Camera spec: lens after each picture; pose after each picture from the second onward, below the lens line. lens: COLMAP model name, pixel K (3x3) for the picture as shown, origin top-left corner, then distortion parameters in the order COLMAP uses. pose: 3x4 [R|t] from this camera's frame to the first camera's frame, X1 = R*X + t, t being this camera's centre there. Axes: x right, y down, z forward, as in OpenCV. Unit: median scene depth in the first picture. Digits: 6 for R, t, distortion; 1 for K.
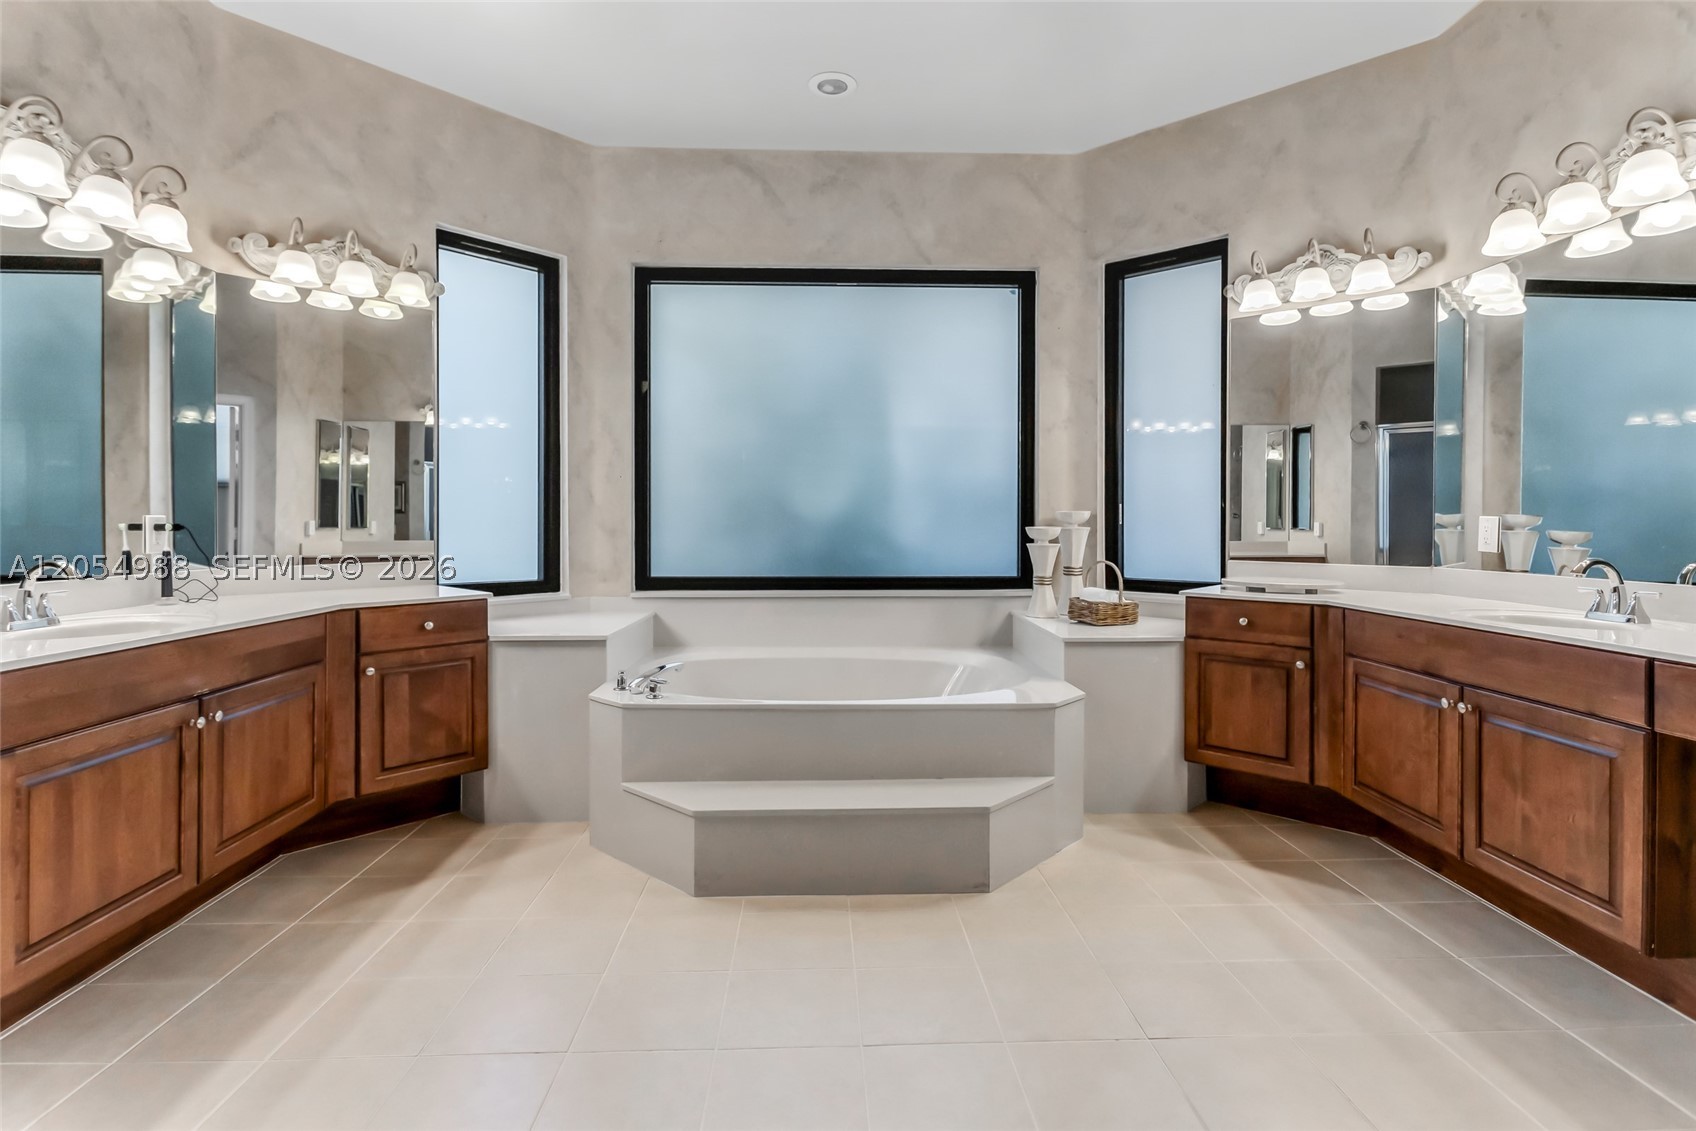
lens RADIAL K [[846.2, 0, 848.5], [0, 846.2, 524.2], [0, 0, 1]] dist [-0.000827, -0.000189]
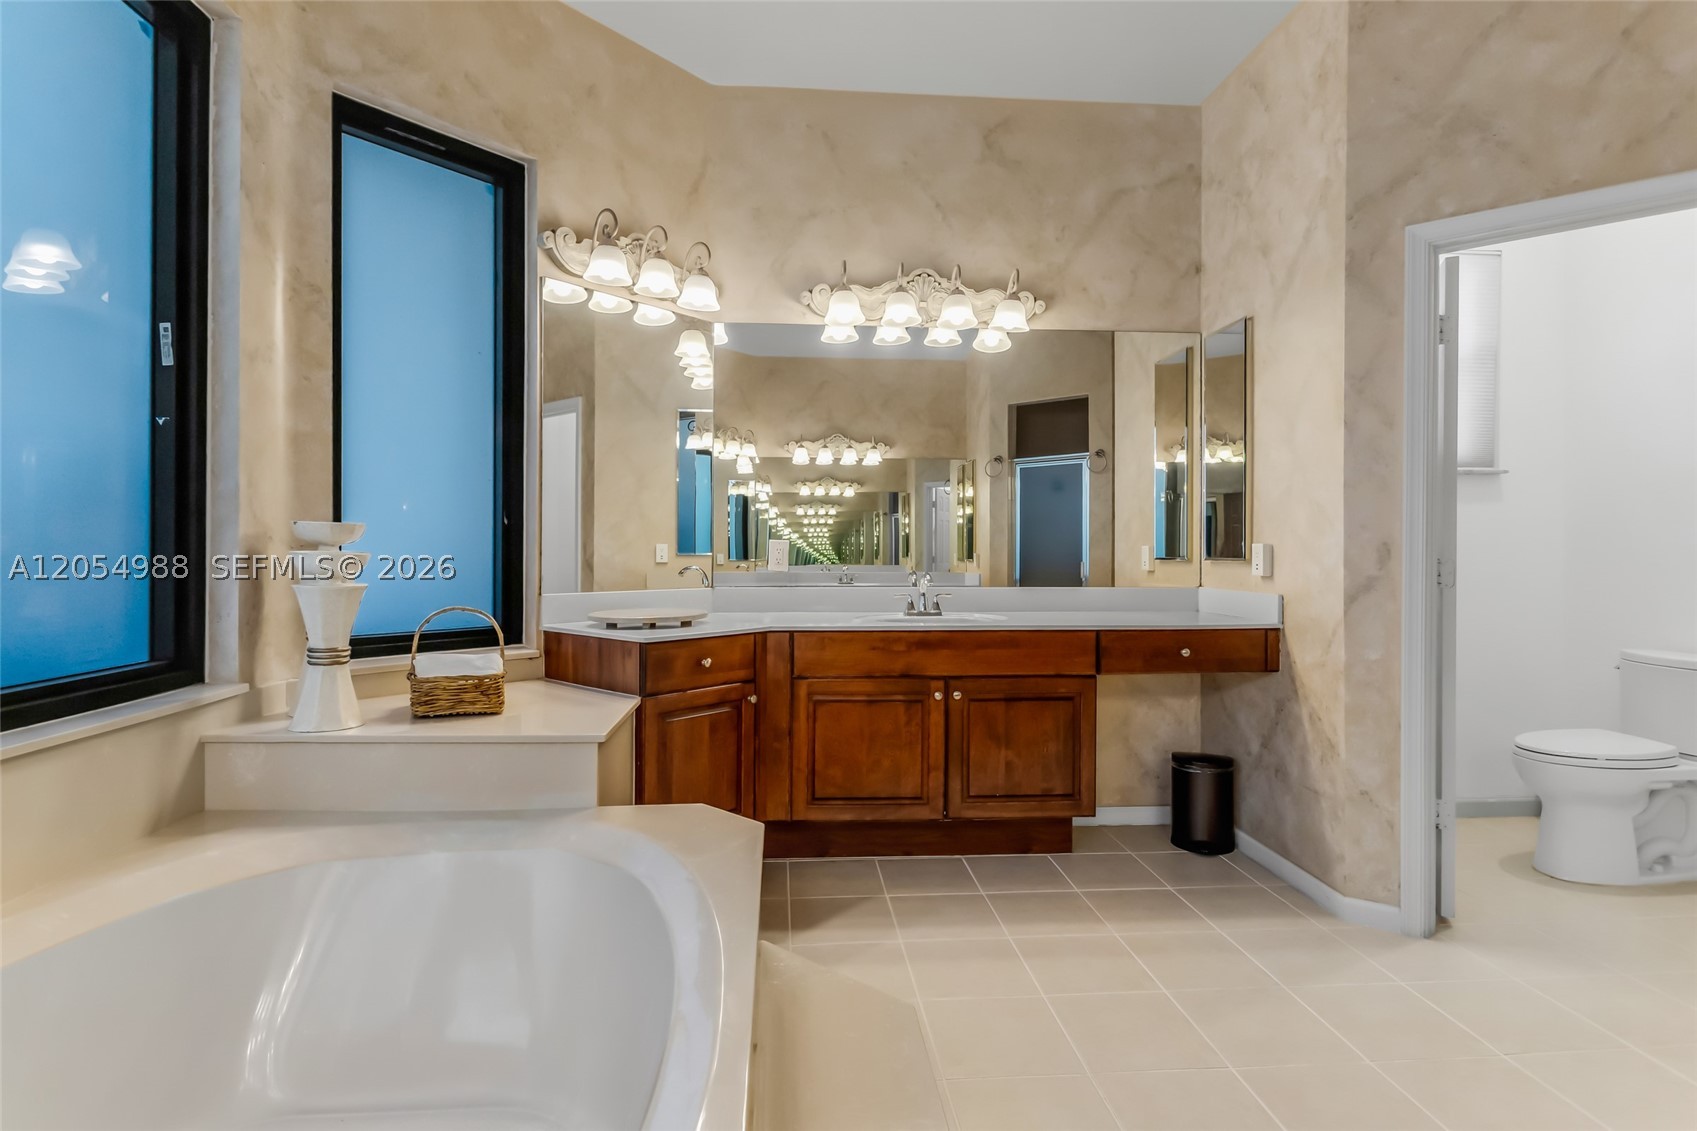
lens RADIAL K [[829.7, 0, 840.0], [0, 829.7, 551.3], [0, 0, 1]] dist [0.000491, -0.000594]
pose [[-0.031041, -0.008690, 0.999480, -0.448485], [-0.003000, 0.999959, 0.008601, -0.004342], [-0.999514, -0.002732, -0.031066, 1.122224]]
